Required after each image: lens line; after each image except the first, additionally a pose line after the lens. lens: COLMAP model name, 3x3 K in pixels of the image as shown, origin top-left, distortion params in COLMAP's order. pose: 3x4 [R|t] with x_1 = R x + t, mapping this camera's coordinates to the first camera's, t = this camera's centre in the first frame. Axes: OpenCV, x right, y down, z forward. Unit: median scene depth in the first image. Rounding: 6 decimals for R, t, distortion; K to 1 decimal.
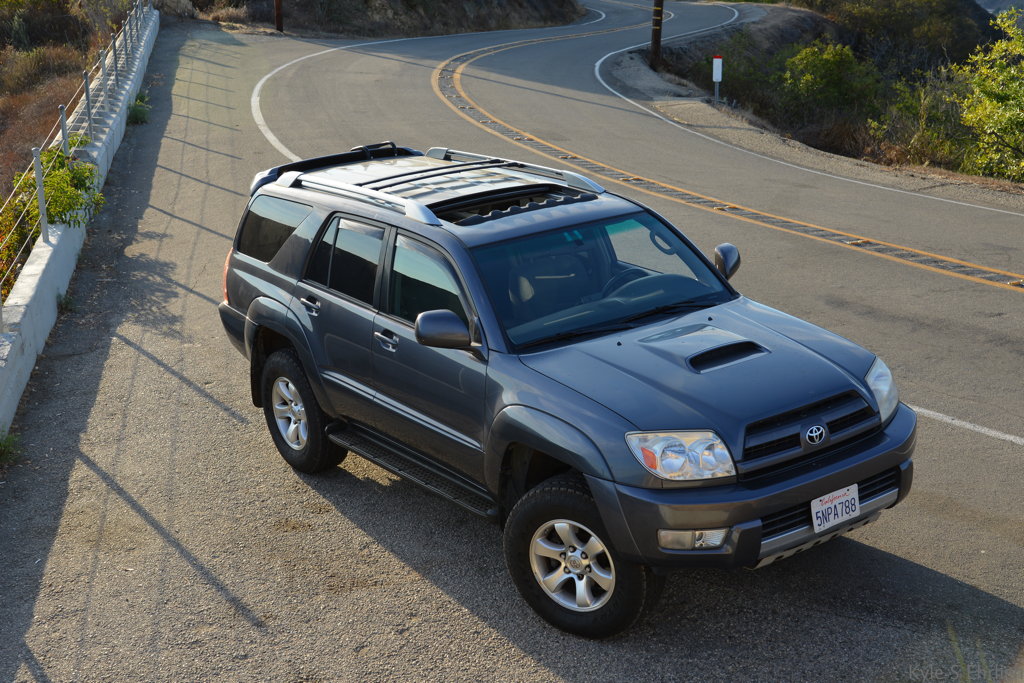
lens RADIAL K [[1466.3, 0, 510.7], [0, 1466.3, 342.8], [0, 0, 1]] dist [-0.021375, 0.000000]
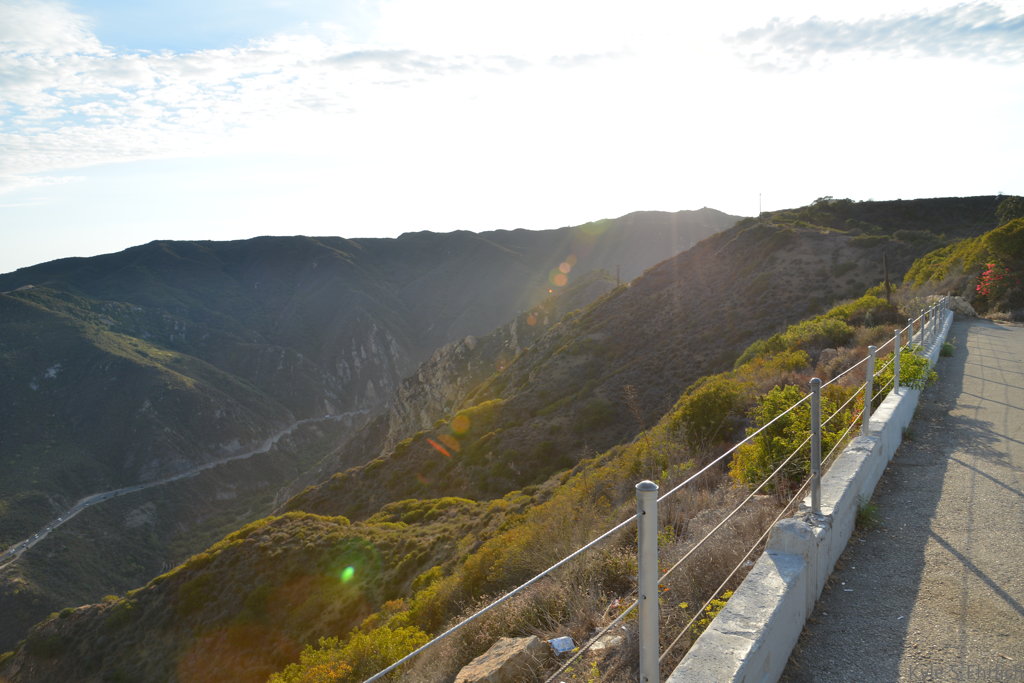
lens RADIAL K [[692.1, 0, 511.8], [0, 692.1, 340.6], [0, 0, 1]] dist [-0.040266, 0.005721]
pose [[0.704793, 0.049377, -0.707693, -0.076042], [-0.194915, 0.972661, -0.126252, 0.029669], [0.682111, 0.226921, 0.695149, 0.175904]]
